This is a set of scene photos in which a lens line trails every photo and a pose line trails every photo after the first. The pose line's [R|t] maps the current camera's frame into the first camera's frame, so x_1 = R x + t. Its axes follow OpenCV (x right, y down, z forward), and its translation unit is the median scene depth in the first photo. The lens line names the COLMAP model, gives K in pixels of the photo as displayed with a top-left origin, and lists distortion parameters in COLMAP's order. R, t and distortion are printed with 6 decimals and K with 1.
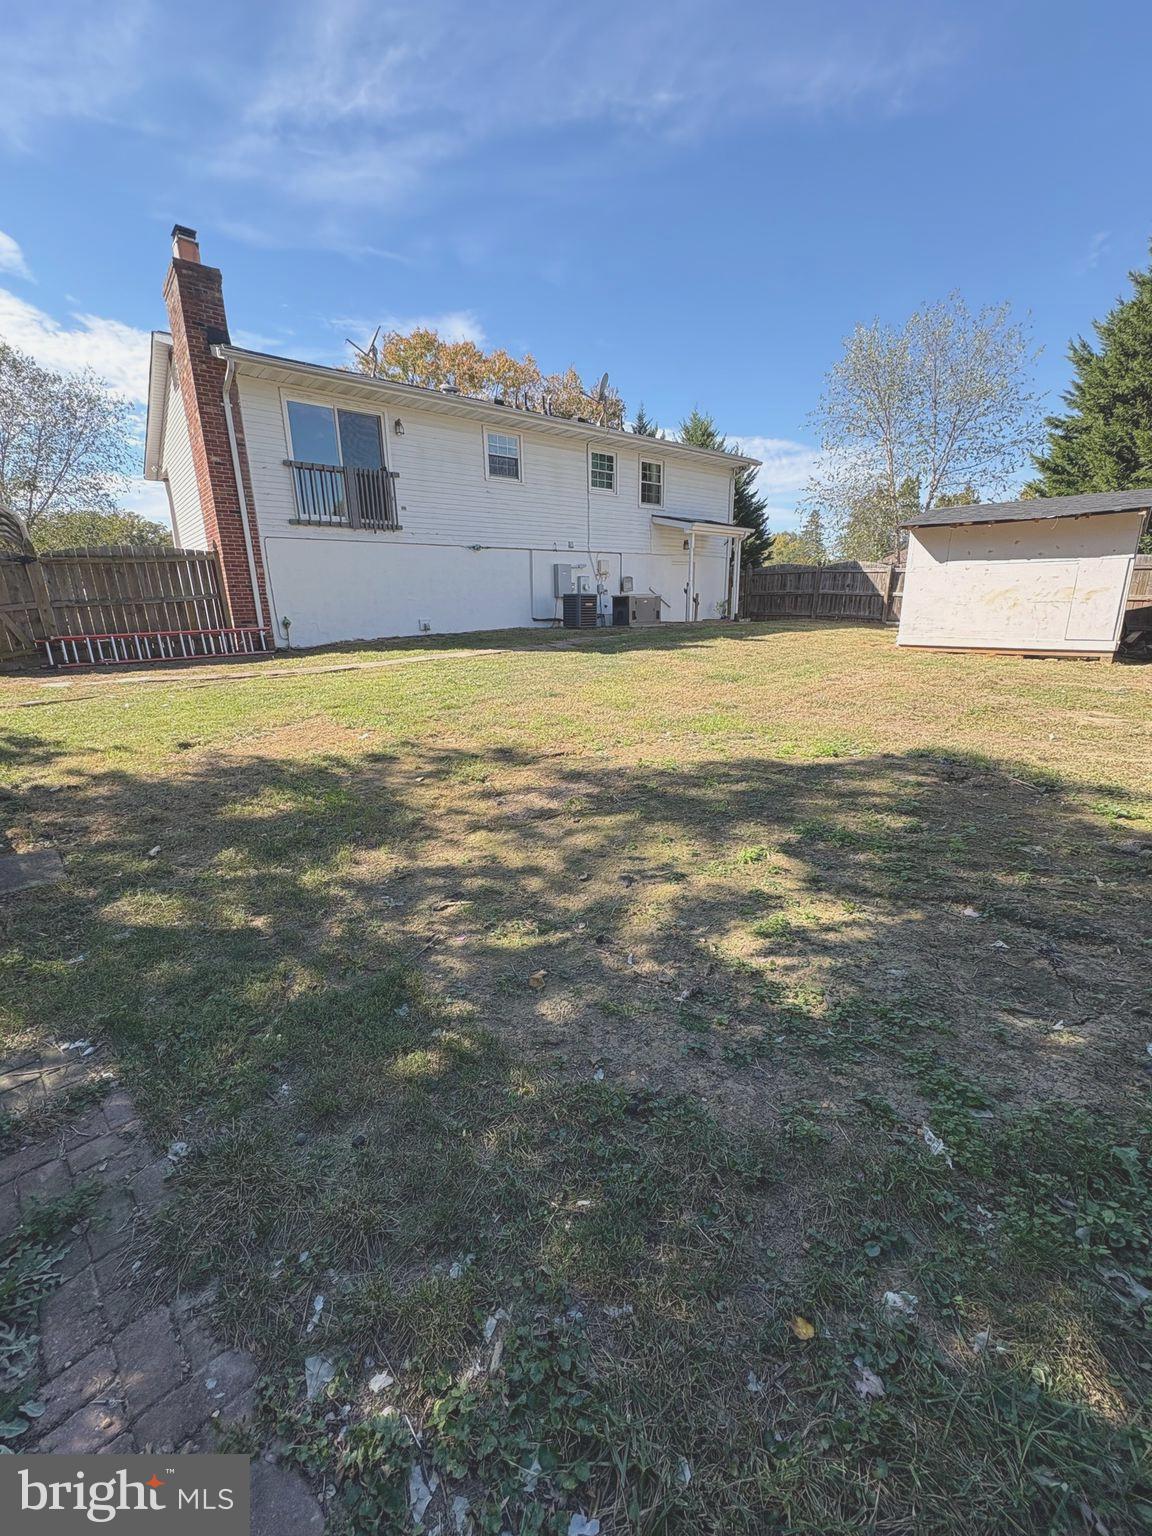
lens RADIAL K [[610.2, 0, 575.0], [0, 610.2, 769.0], [0, 0, 1]] dist [-0.000322, 0.000141]
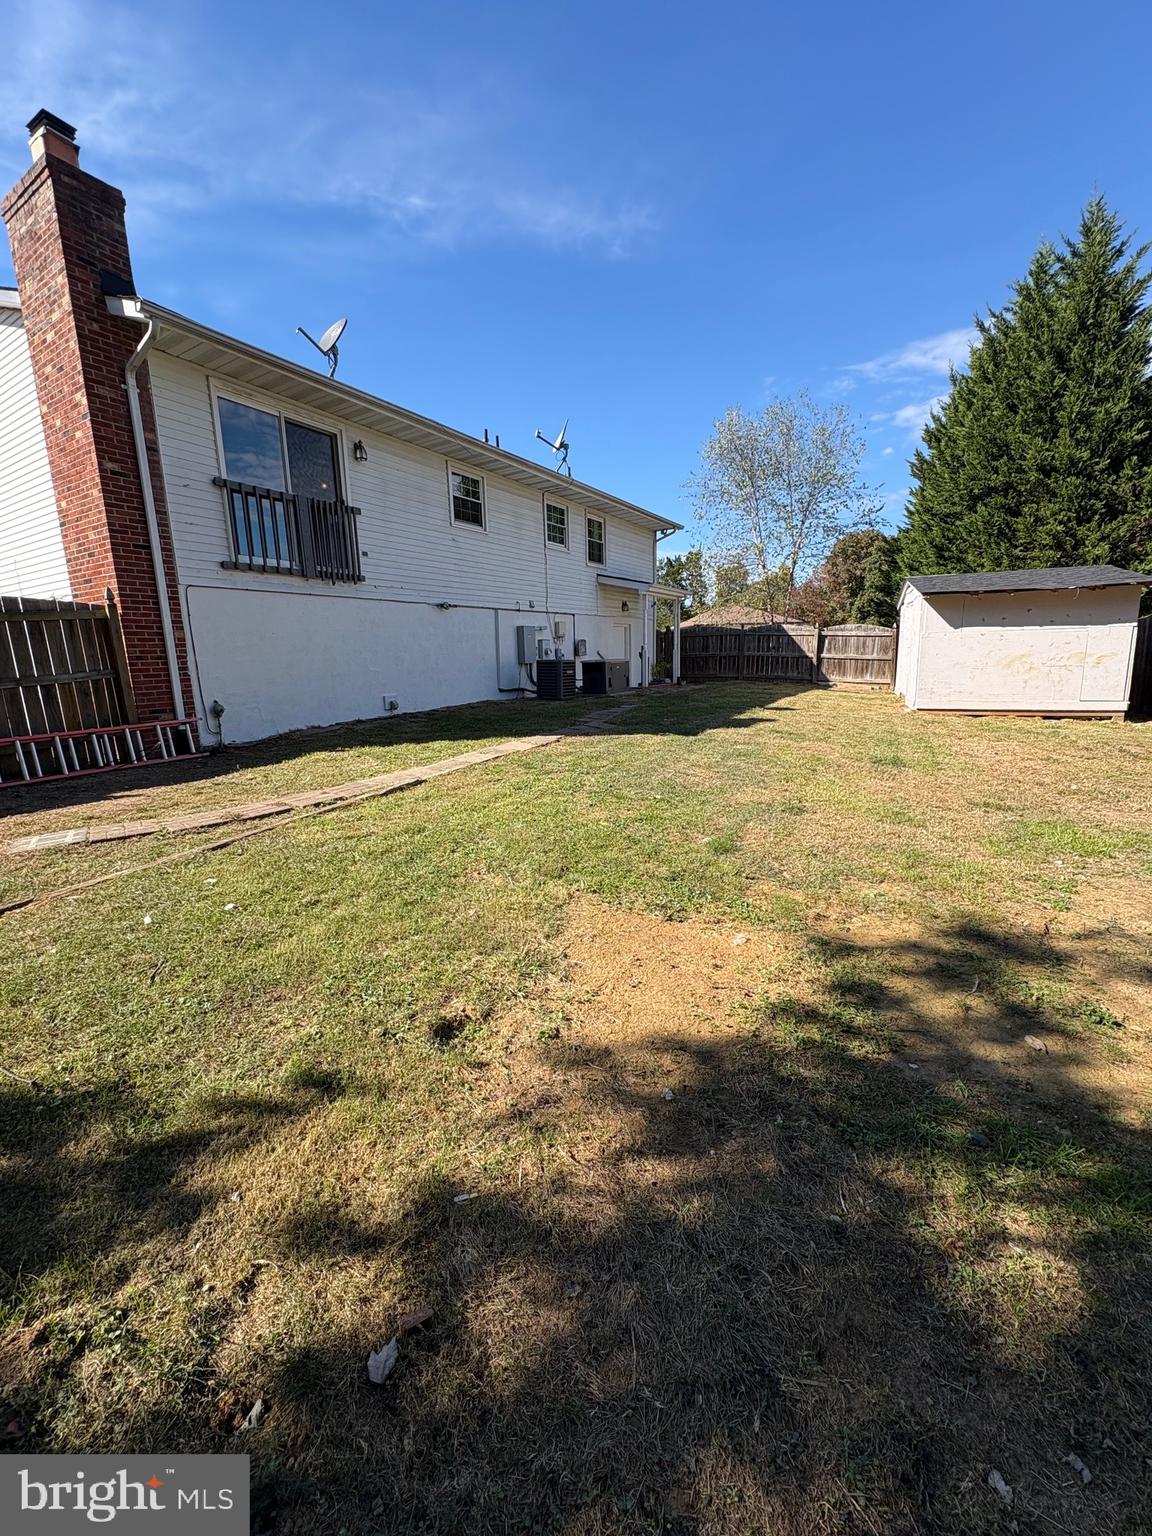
lens RADIAL K [[610.2, 0, 575.0], [0, 610.2, 769.0], [0, 0, 1]] dist [-0.000322, 0.000141]
pose [[0.947750, -0.066494, 0.312006, -0.312049], [0.094155, 0.992771, -0.074429, -0.086165], [-0.304801, 0.099917, 0.947160, 0.244038]]
